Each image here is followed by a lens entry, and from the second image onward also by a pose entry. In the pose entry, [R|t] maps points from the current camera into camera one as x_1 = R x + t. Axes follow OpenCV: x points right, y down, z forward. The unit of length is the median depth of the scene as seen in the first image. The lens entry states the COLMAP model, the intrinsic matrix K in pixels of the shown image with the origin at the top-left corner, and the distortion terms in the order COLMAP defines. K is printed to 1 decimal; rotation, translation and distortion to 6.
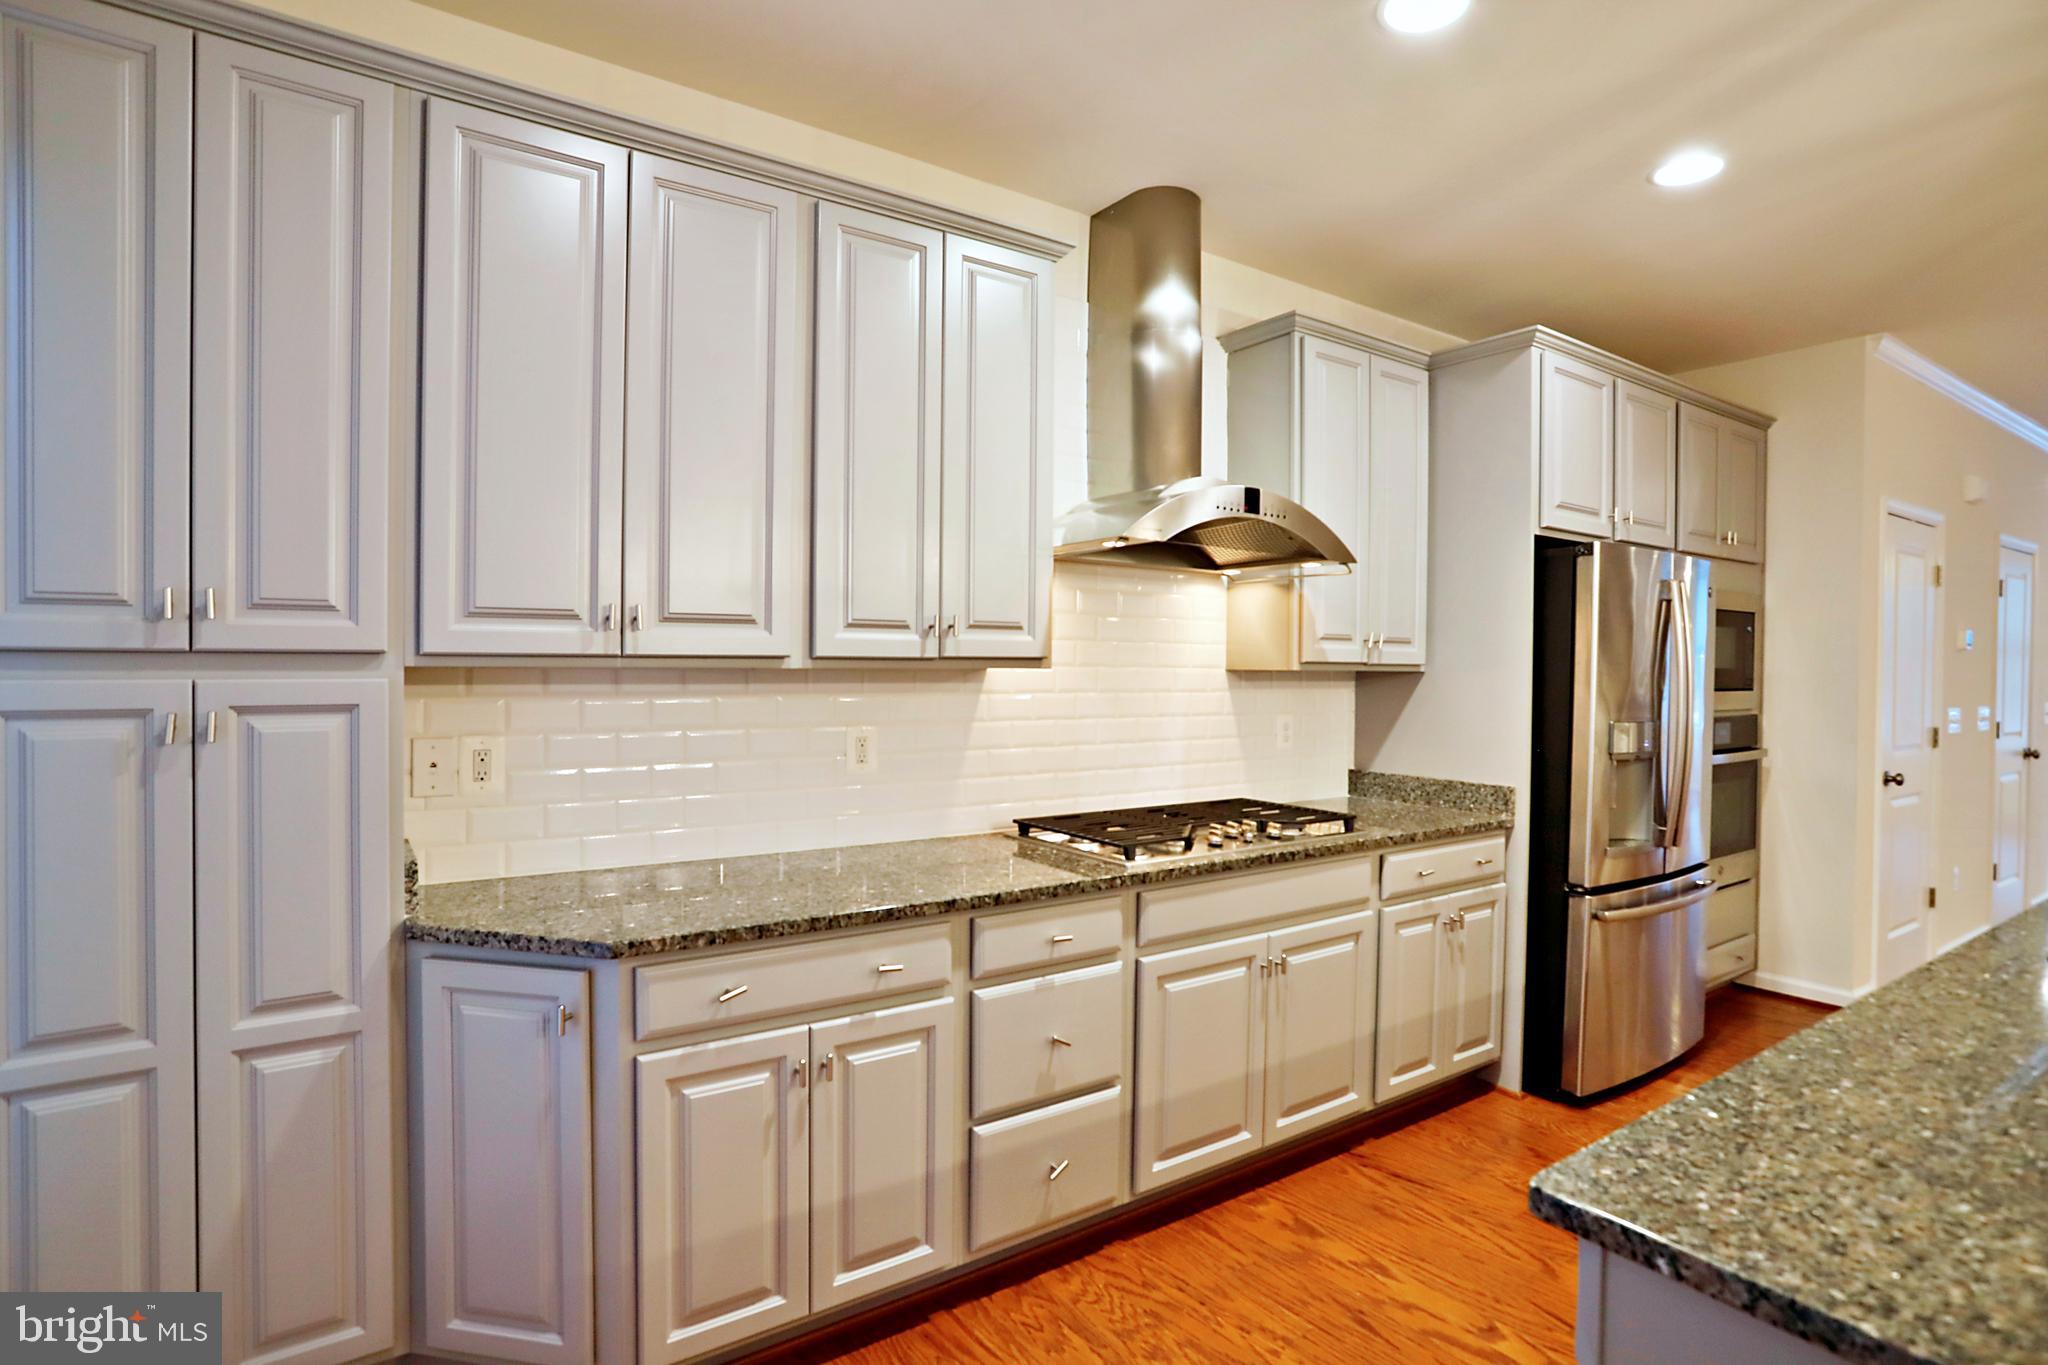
lens RADIAL K [[1015.8, 0, 1015.8], [0, 1015.8, 665.0], [0, 0, 1]] dist [-0.071404, 0.036287]
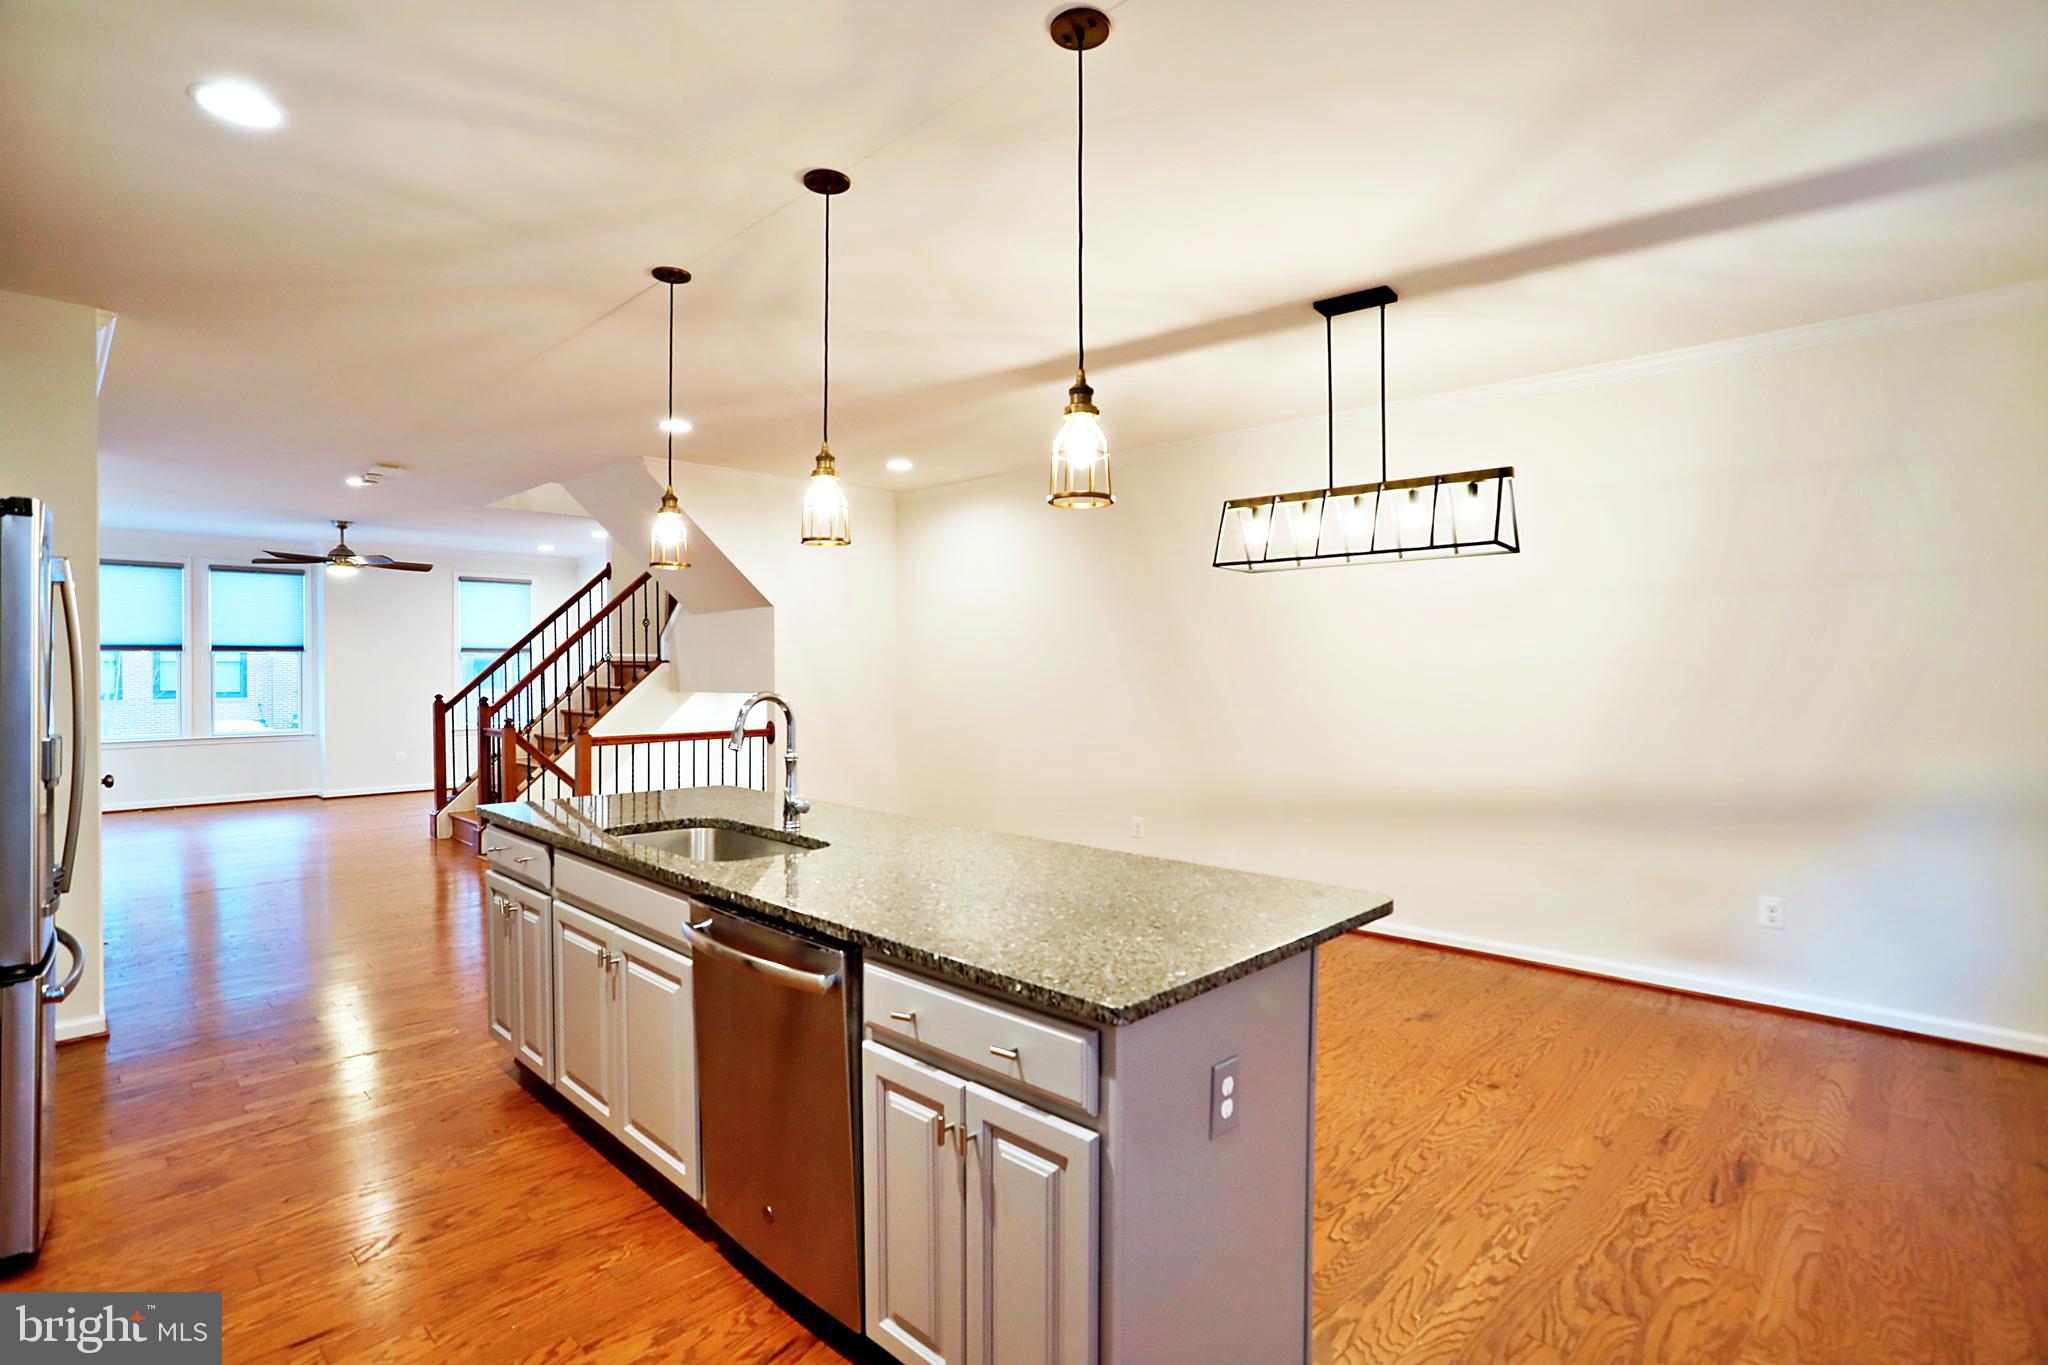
lens RADIAL K [[996.1, 0, 1026.9], [0, 996.1, 673.0], [0, 0, 1]] dist [-0.061197, 0.030654]
pose [[-0.196078, -0.013187, 0.980500, -0.284530], [-0.000654, 0.999911, 0.013318, -0.004800], [-0.980588, 0.001970, -0.196069, 0.431425]]
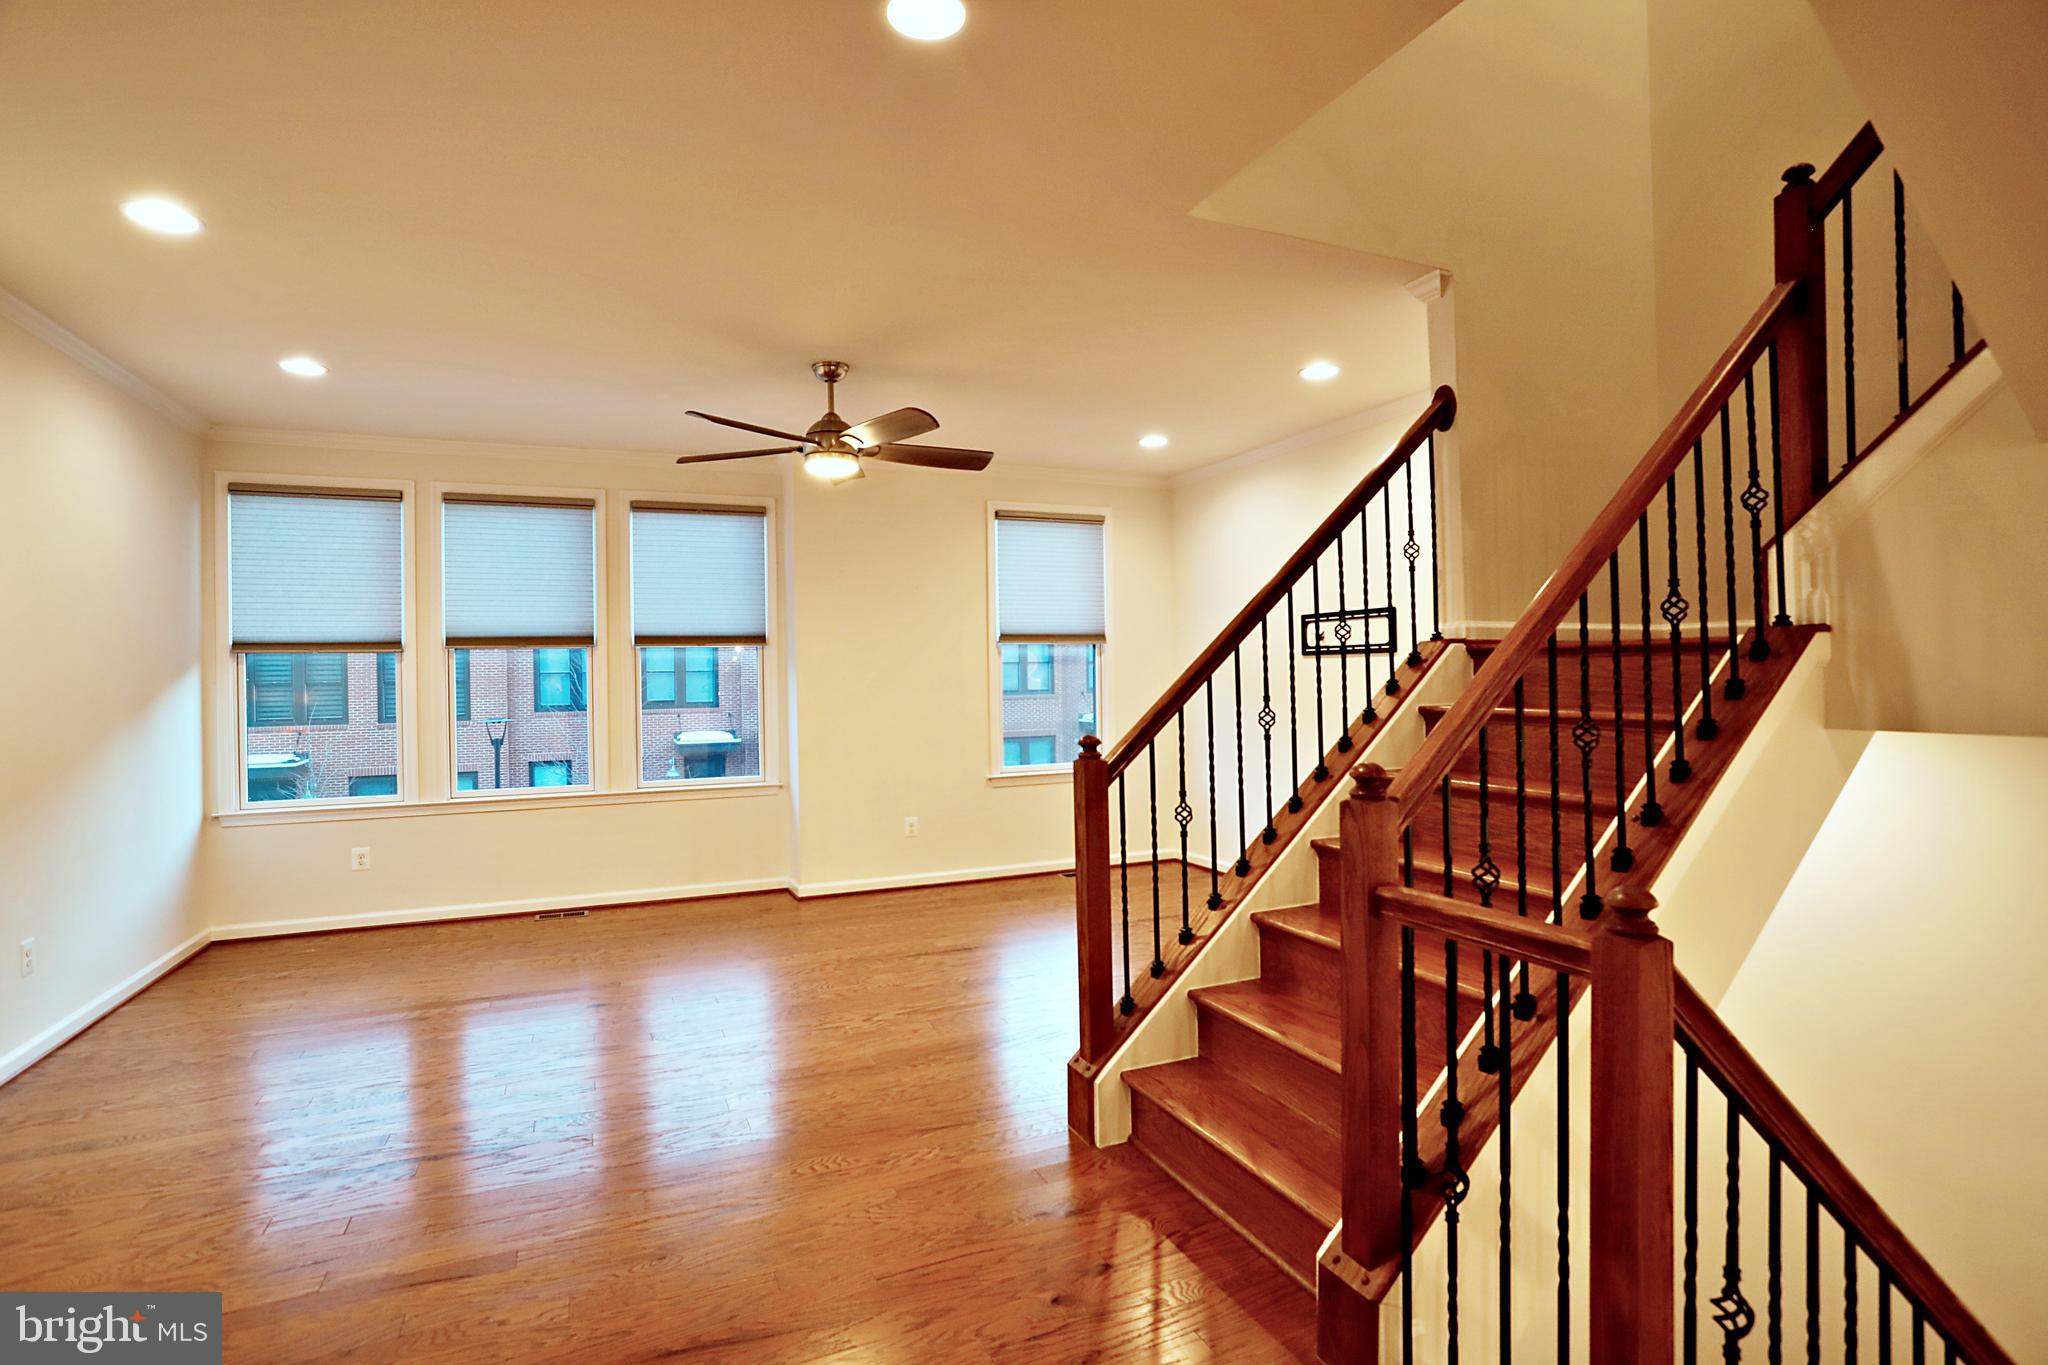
lens RADIAL K [[996.1, 0, 1026.9], [0, 996.1, 673.0], [0, 0, 1]] dist [-0.061197, 0.030654]
pose [[0.184642, -0.011337, 0.982741, 1.677606], [0.015384, 0.999844, 0.008644, 0.017120], [-0.982685, 0.013522, 0.184787, 1.359454]]
